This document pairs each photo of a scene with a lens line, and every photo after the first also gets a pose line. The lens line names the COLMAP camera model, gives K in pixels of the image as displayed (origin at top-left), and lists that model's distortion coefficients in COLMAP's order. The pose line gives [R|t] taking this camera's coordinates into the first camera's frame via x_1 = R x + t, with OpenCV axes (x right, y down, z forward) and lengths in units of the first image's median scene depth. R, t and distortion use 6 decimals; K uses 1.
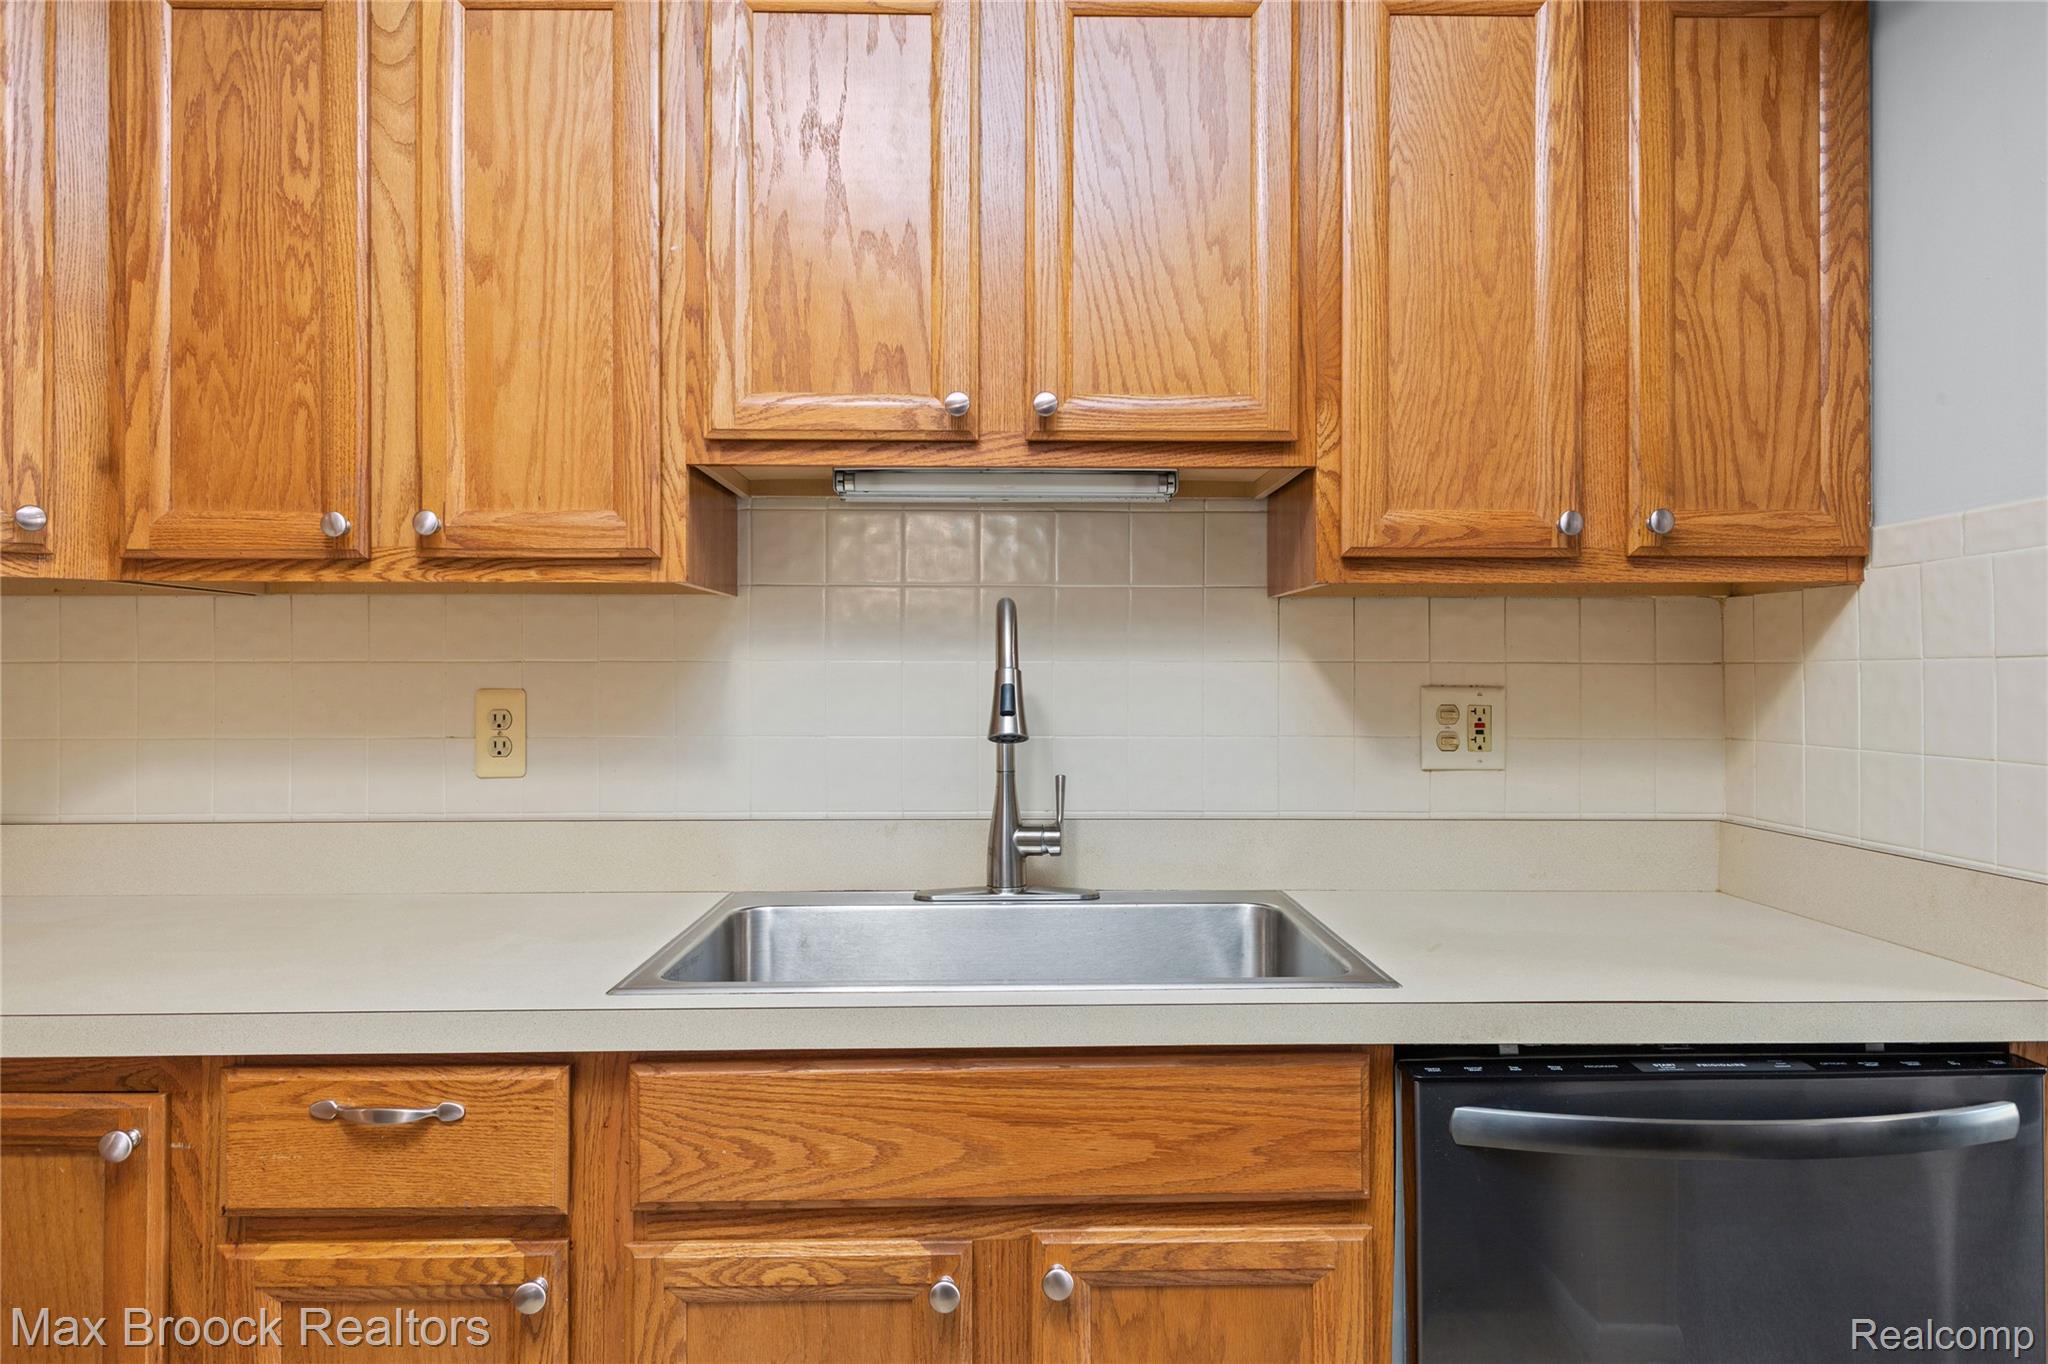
lens RADIAL K [[1273.1, 0, 1028.9], [0, 1273.1, 672.7], [0, 0, 1]] dist [0.006427, -0.001658]
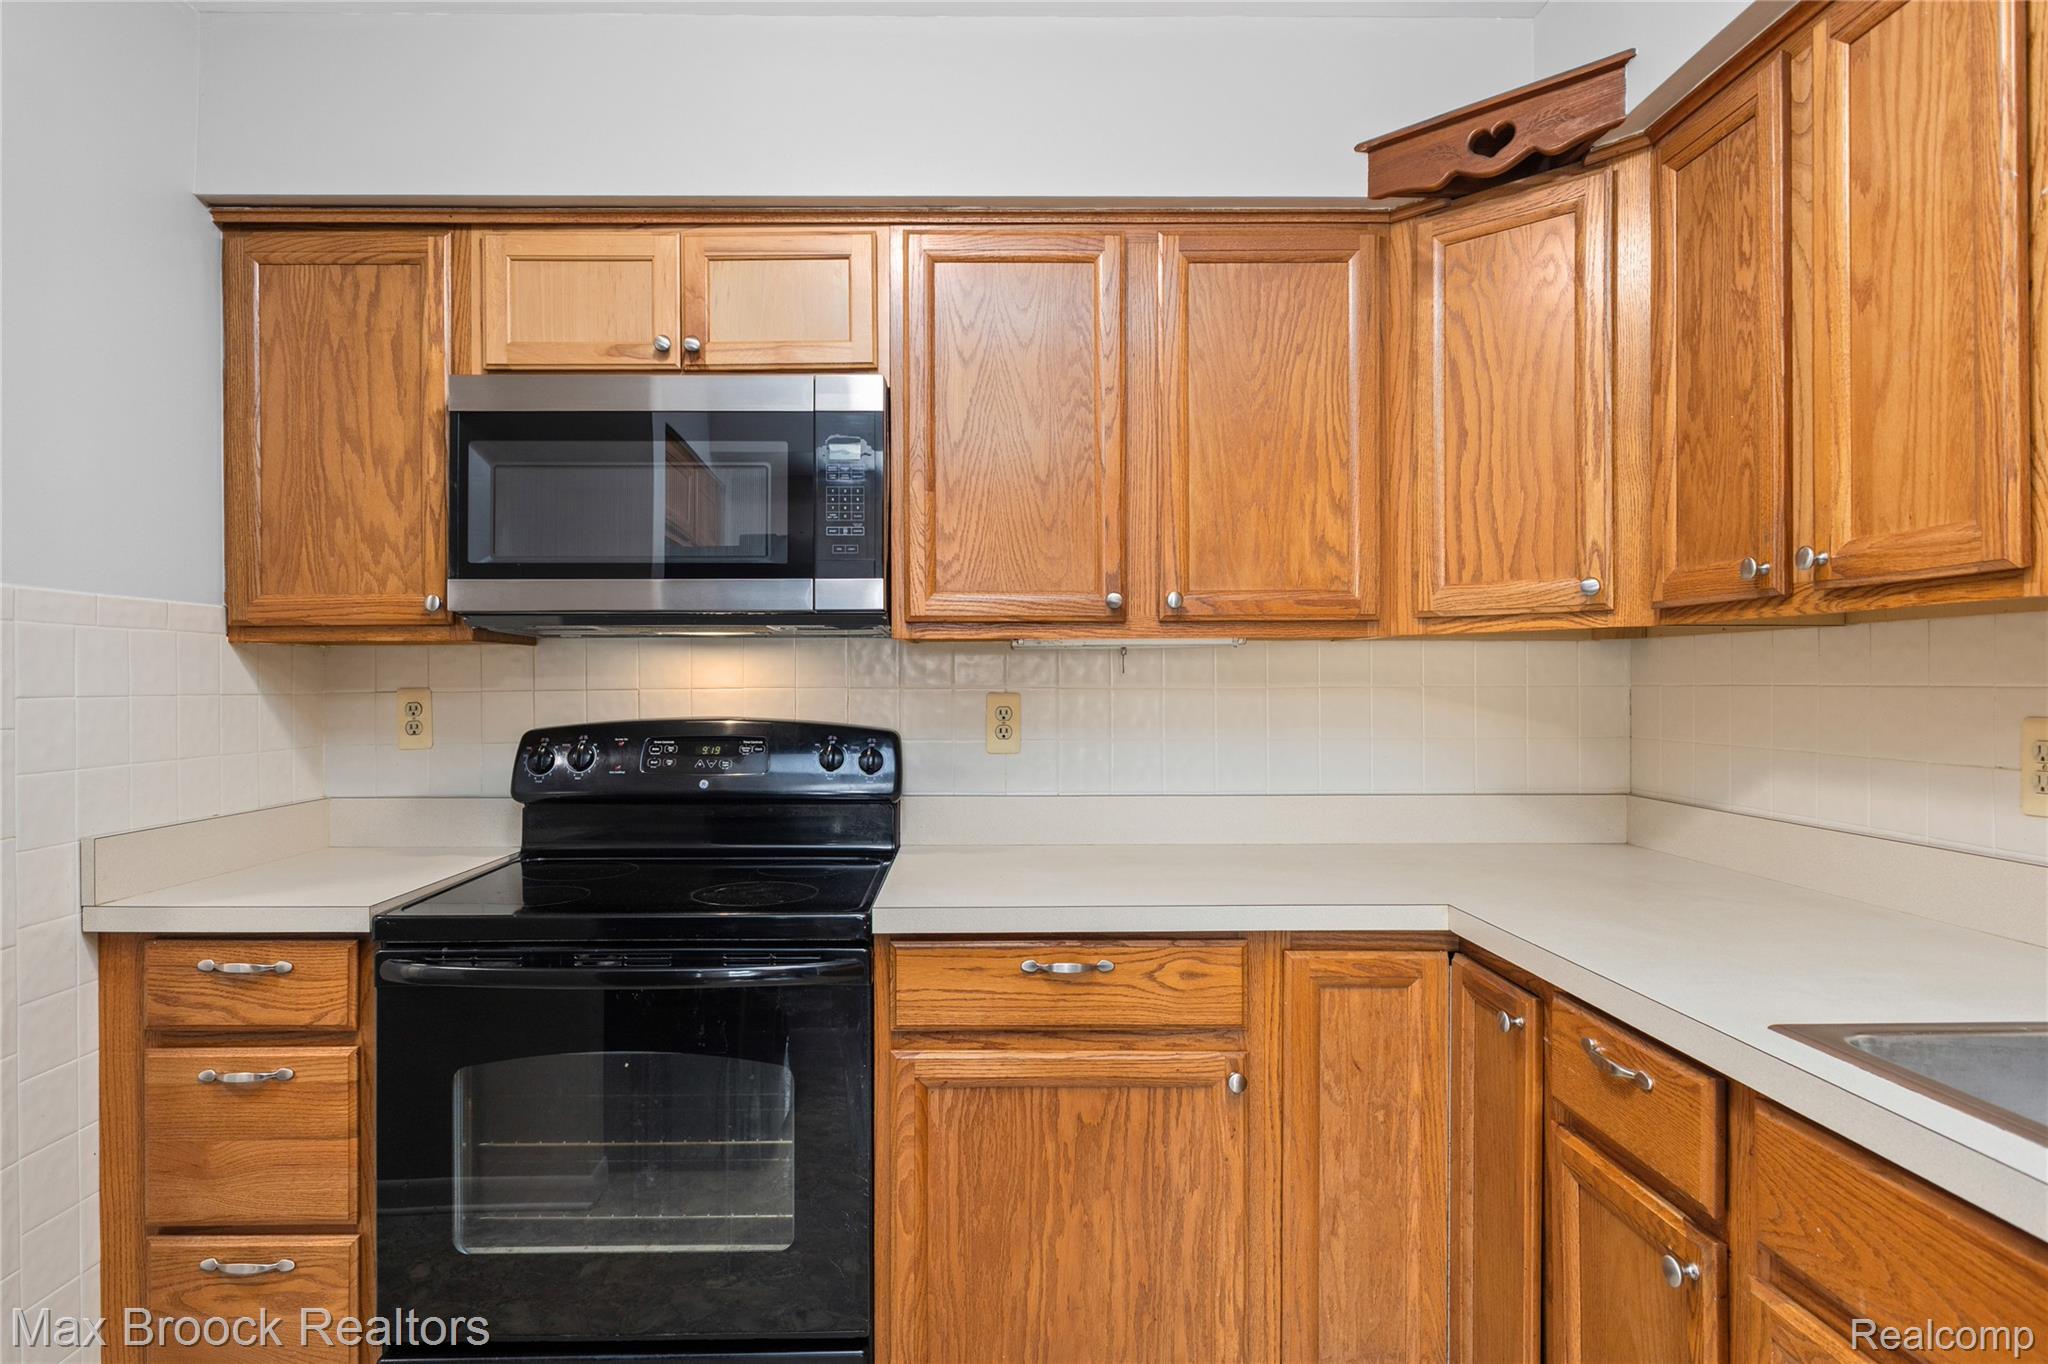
lens RADIAL K [[1156.0, 0, 988.7], [0, 1156.0, 678.5], [0, 0, 1]] dist [0.005018, -0.003860]
pose [[-0.004382, -0.001325, -0.999990, 0.476683], [0.001721, 0.999998, -0.001332, -0.017679], [0.999989, -0.001726, -0.004379, 0.320880]]
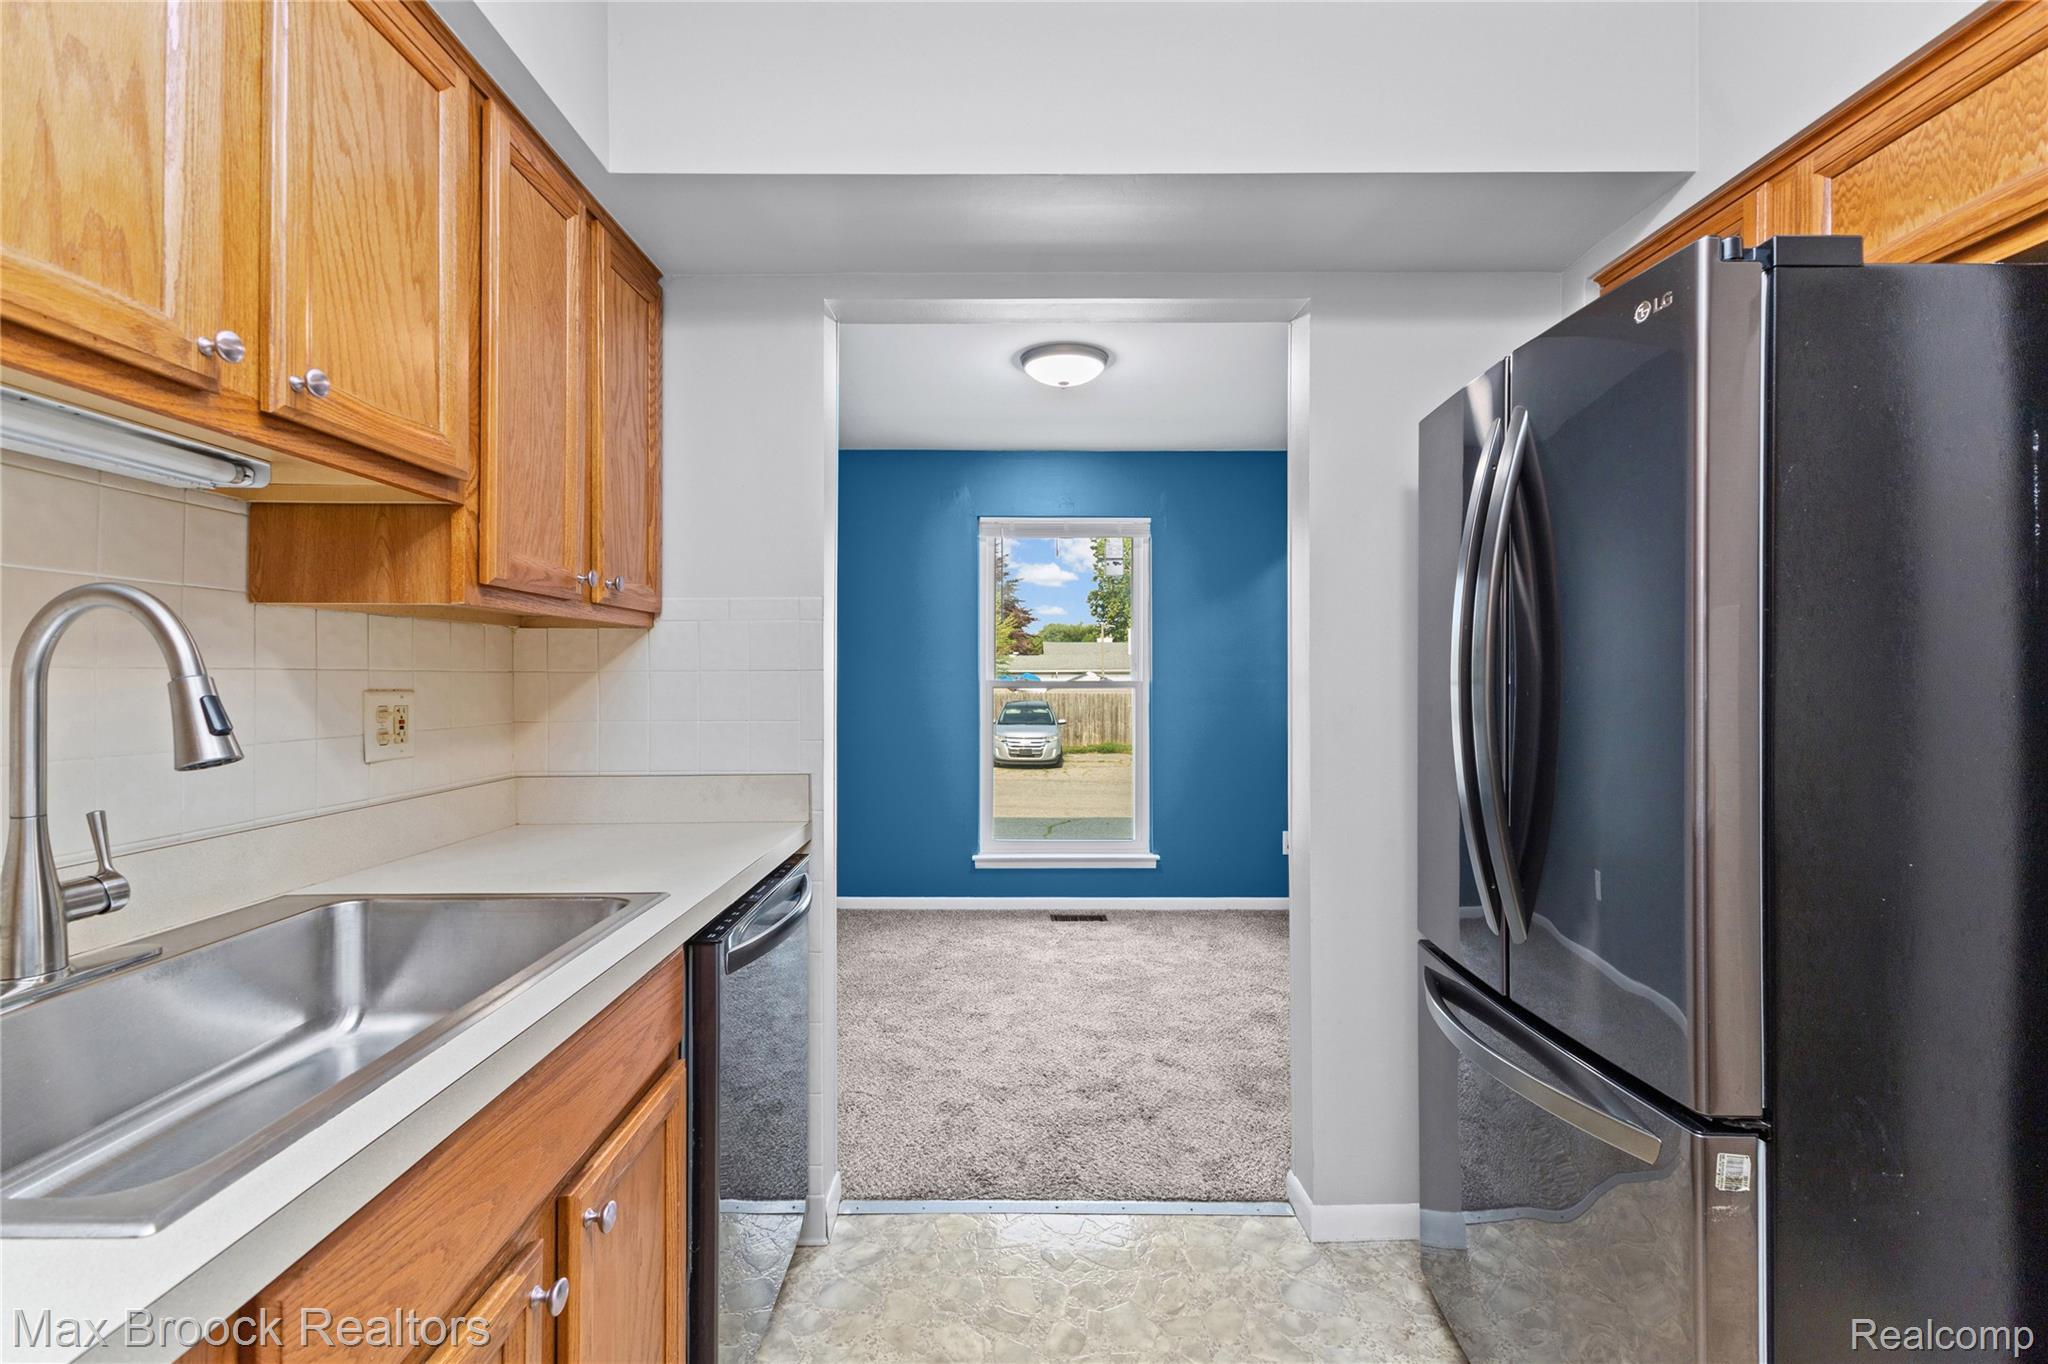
lens RADIAL K [[892.7, 0, 1013.7], [0, 892.7, 673.0], [0, 0, 1]] dist [0.018560, -0.005737]
pose [[0.013085, 0.003976, 0.999906, -0.609914], [0.000137, 0.999992, -0.003978, -0.002782], [-0.999914, 0.000189, 0.013085, 0.489638]]
